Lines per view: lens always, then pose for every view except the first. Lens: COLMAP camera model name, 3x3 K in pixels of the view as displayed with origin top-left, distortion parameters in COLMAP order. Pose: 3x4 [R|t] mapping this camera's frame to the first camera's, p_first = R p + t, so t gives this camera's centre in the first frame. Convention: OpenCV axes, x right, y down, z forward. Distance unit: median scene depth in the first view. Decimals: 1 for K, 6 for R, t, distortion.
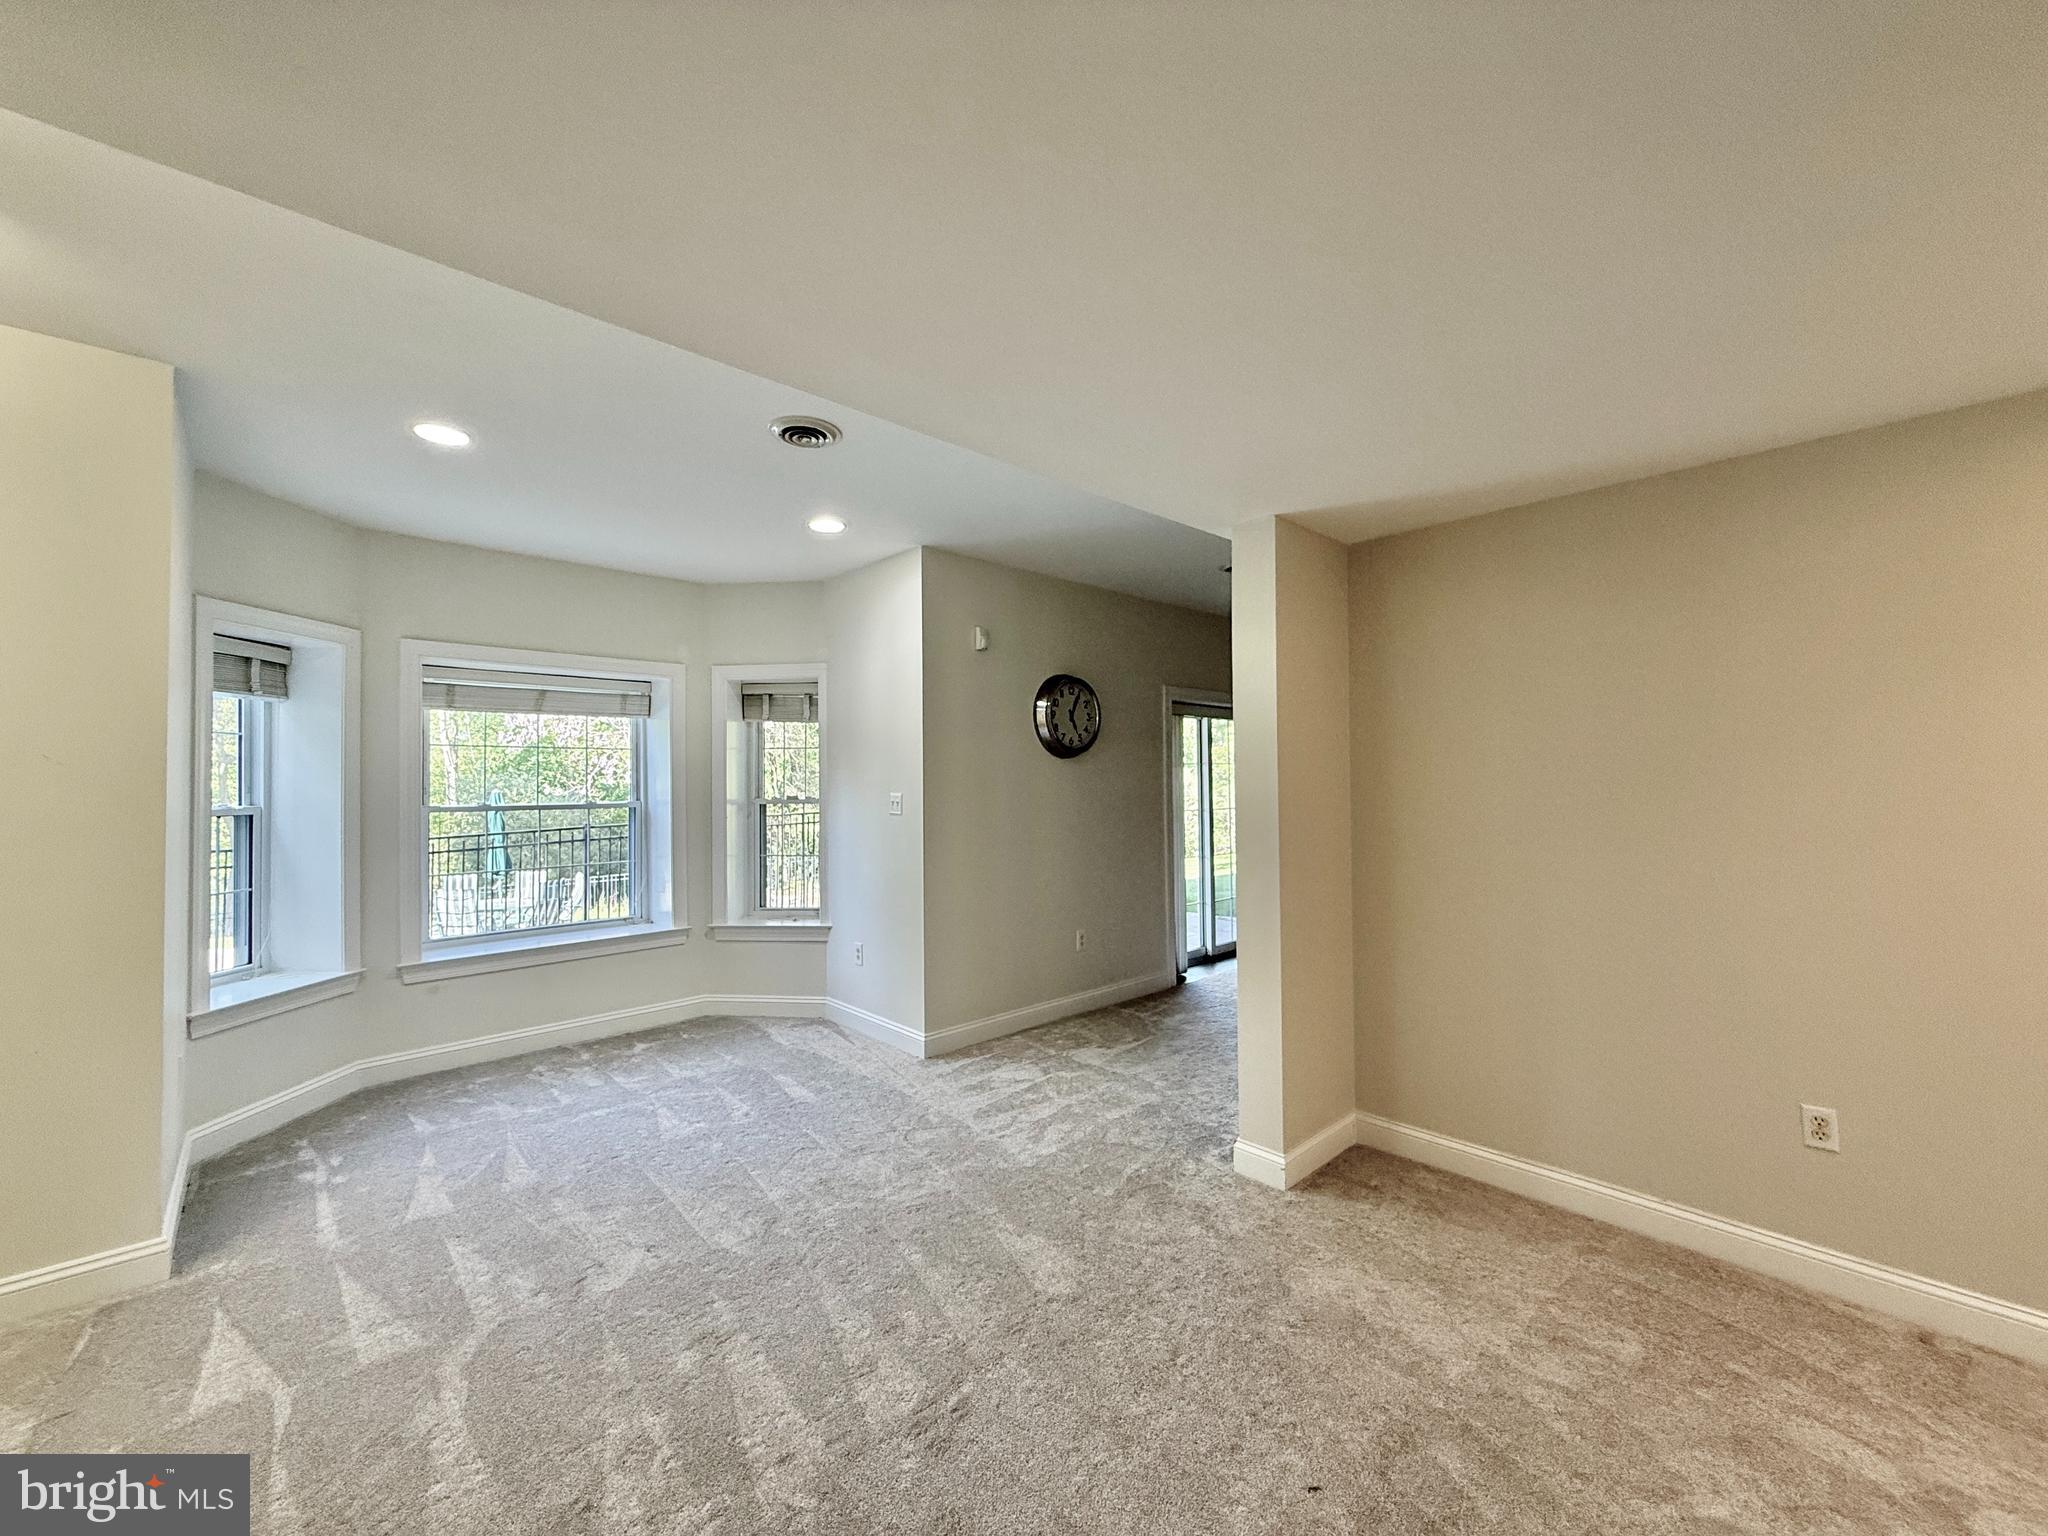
lens RADIAL K [[814.1, 0, 1035.2], [0, 814.1, 764.8], [0, 0, 1]] dist [0.000156, 0.000171]
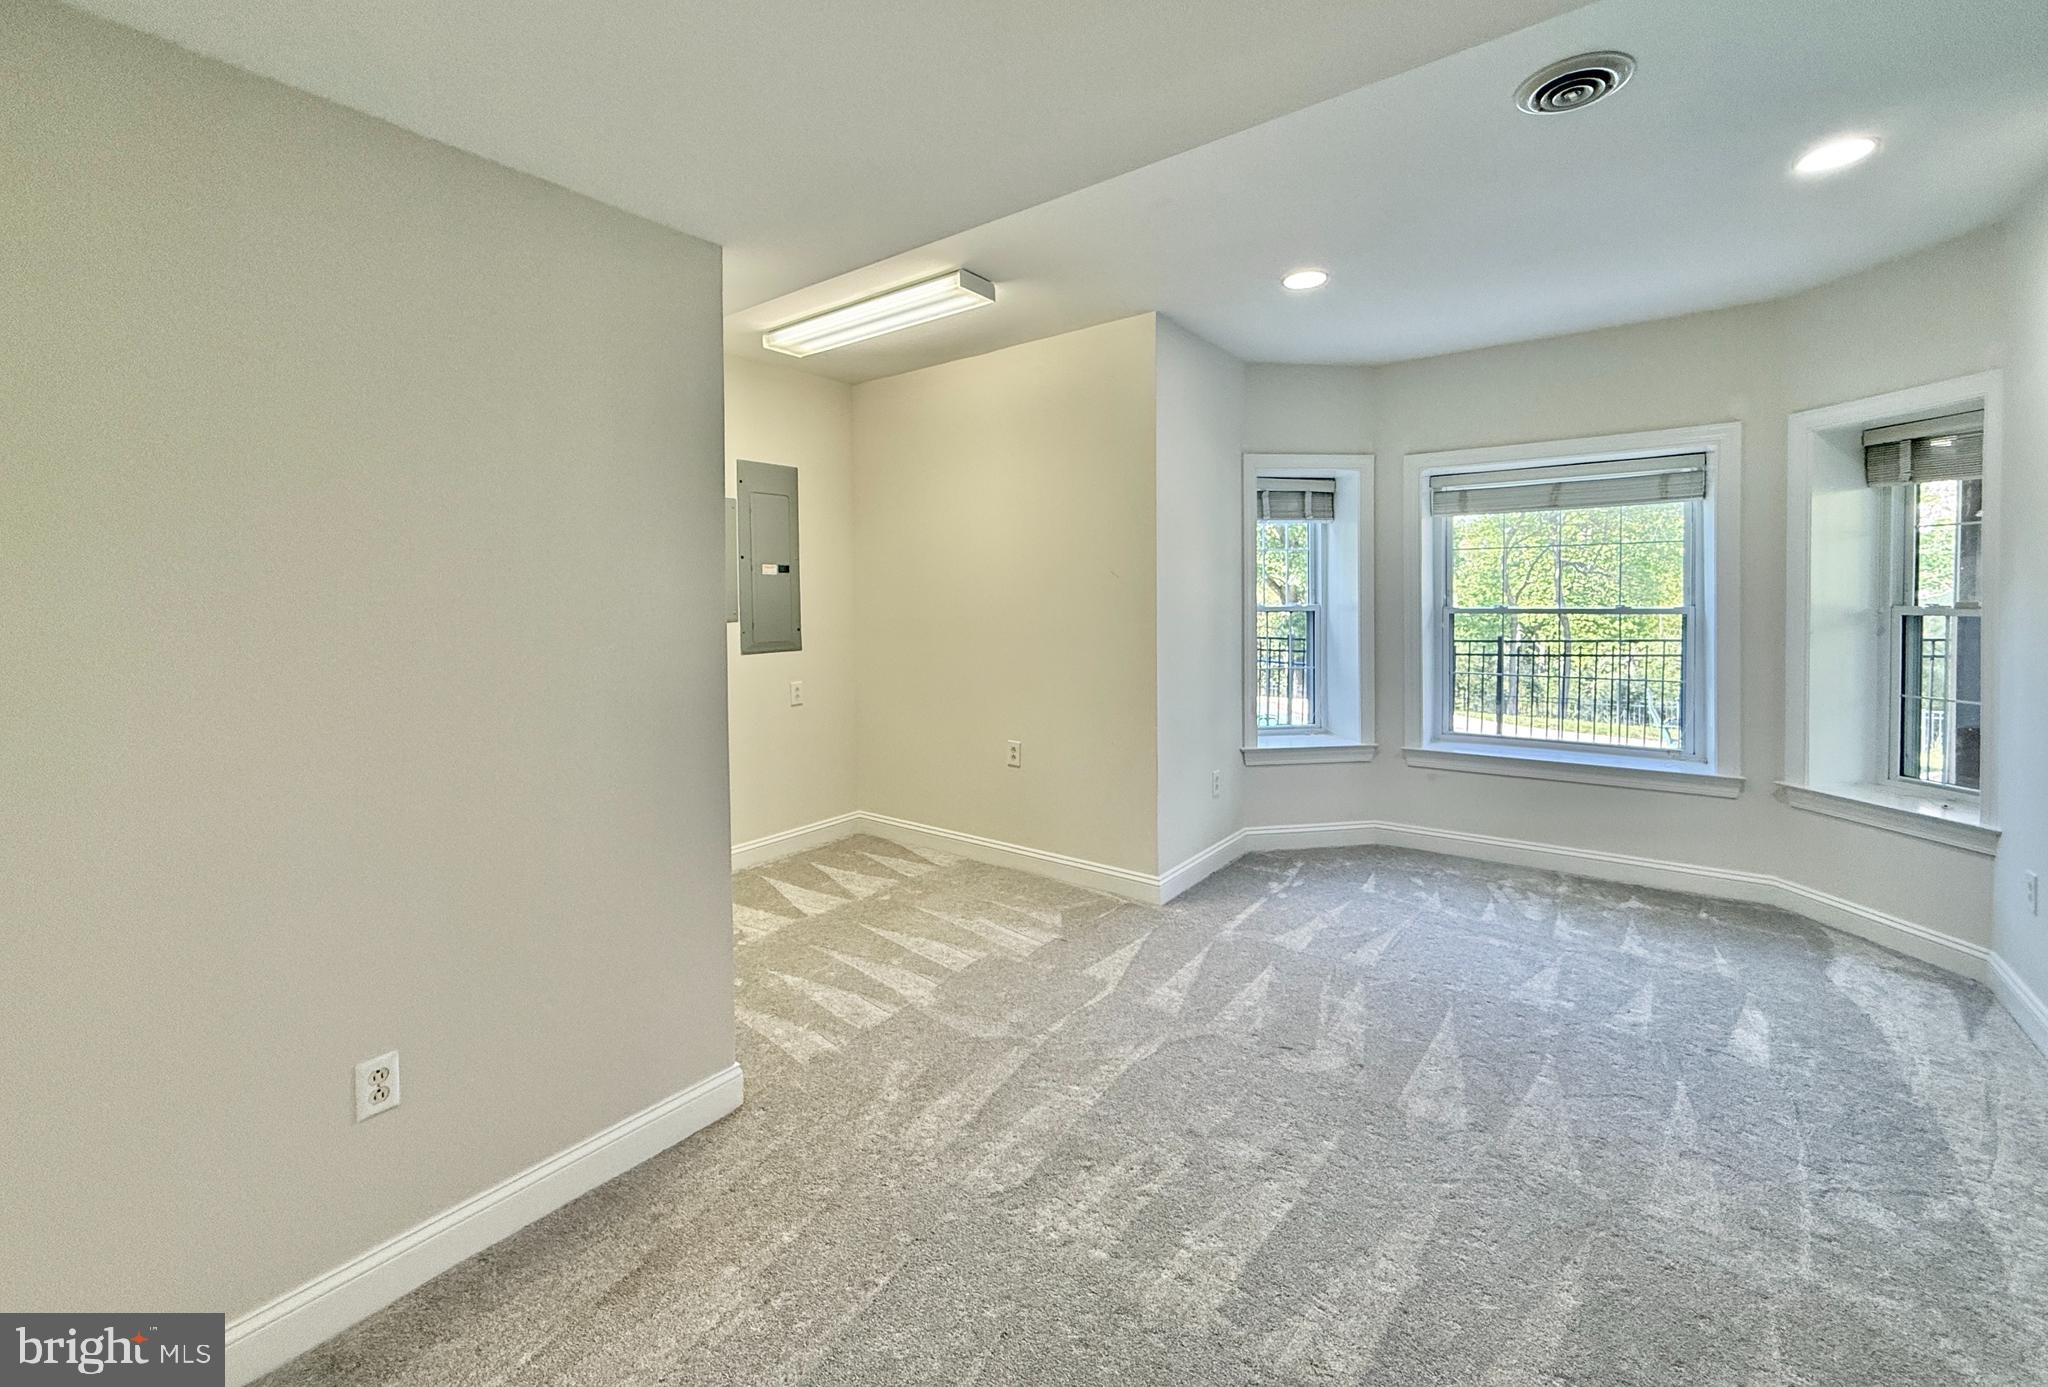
lens RADIAL K [[844.4, 0, 1024.7], [0, 844.4, 616.5], [0, 0, 1]] dist [0.001158, 0.000085]
pose [[0.159360, 0.031671, -0.986712, 0.291992], [0.029958, 0.998870, 0.036899, 0.006049], [0.986766, -0.035440, 0.158231, 0.308907]]
